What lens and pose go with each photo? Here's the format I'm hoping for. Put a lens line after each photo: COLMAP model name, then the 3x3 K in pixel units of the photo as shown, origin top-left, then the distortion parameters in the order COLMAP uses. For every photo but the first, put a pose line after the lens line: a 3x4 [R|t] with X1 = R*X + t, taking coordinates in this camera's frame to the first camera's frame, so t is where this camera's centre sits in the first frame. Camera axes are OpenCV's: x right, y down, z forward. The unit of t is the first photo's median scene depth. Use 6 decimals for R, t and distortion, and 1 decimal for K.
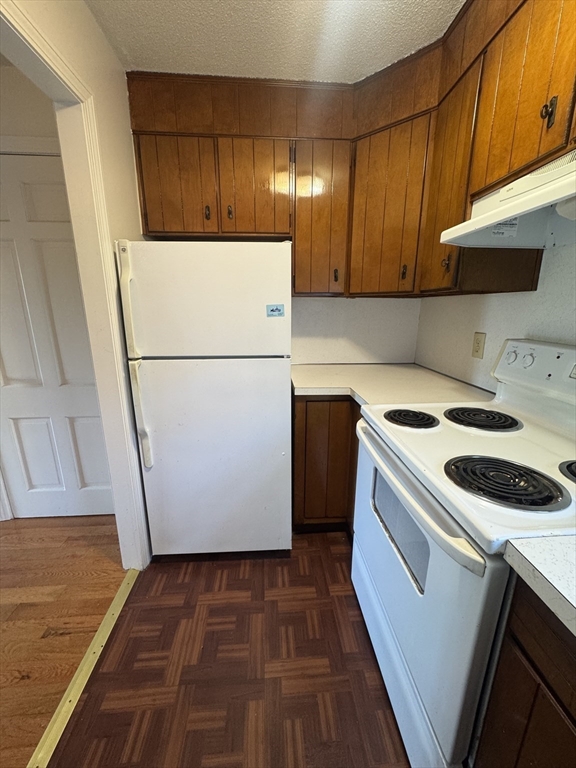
lens RADIAL K [[306.5, 0, 288.0], [0, 306.5, 384.0], [0, 0, 1]] dist [-0.000434, -0.000206]
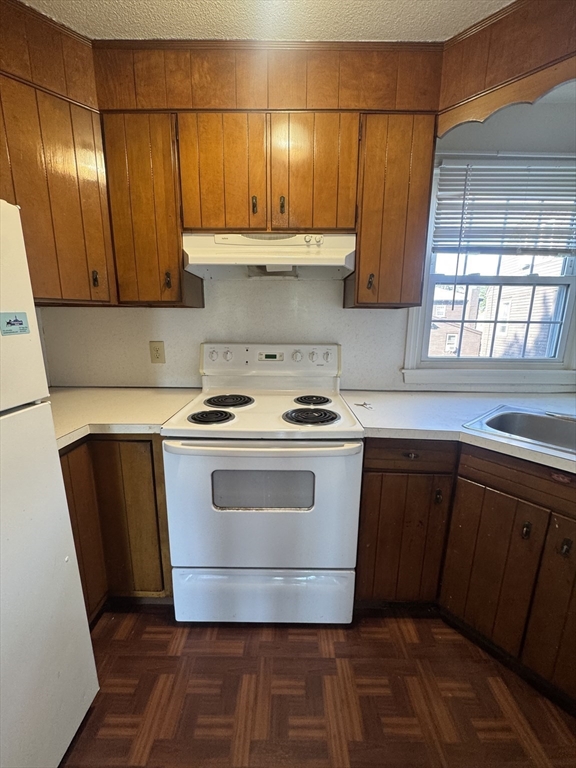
lens RADIAL K [[306.5, 0, 288.0], [0, 306.5, 384.0], [0, 0, 1]] dist [-0.000434, -0.000206]
pose [[0.076527, -0.200287, 0.976744, -0.620527], [0.234107, 0.955841, 0.177658, -0.131741], [-0.969194, 0.215067, 0.120036, 0.537454]]
